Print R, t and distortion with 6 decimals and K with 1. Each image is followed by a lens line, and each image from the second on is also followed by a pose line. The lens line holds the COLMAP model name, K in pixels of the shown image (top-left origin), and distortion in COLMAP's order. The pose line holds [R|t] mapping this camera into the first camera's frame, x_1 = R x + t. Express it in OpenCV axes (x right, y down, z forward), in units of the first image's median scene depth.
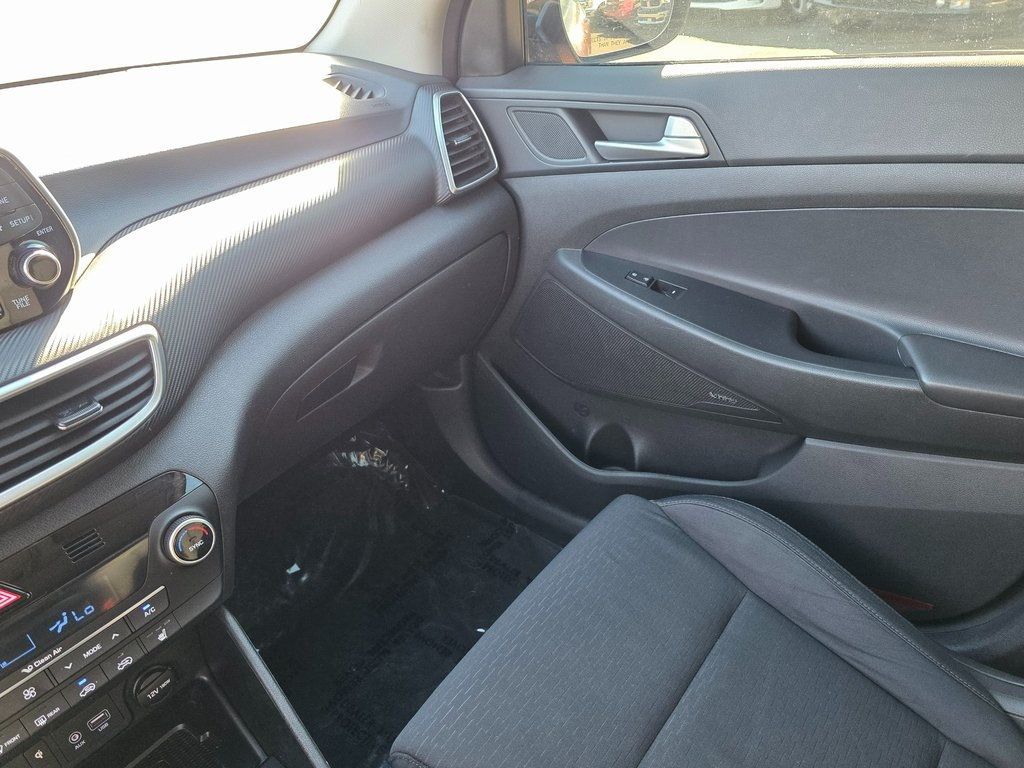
lens RADIAL K [[717.4, 0, 506.4], [0, 717.4, 386.7], [0, 0, 1]] dist [0.045214, -0.025841]
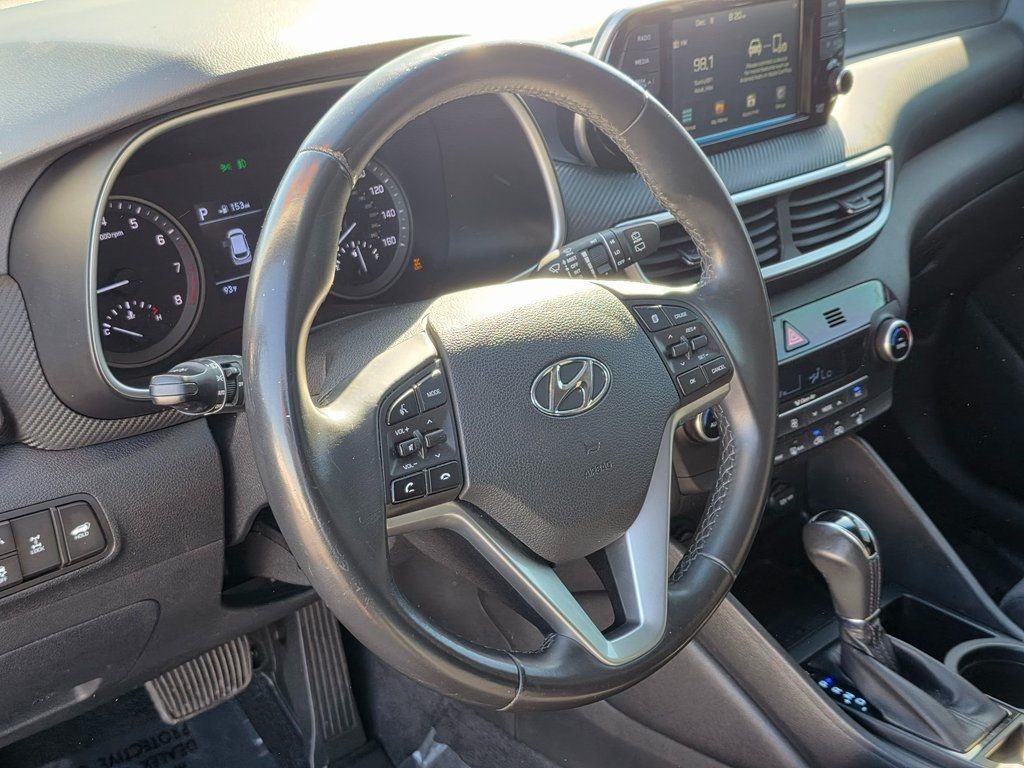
lens RADIAL K [[1365.9, 0, 514.6], [0, 1365.9, 402.0], [0, 0, 1]] dist [0.030676, 0.000000]
pose [[0.983056, 0.163242, -0.083383, -0.876297], [-0.170162, 0.981831, -0.083983, 0.619447], [0.068158, 0.096748, 0.992972, -1.196196]]
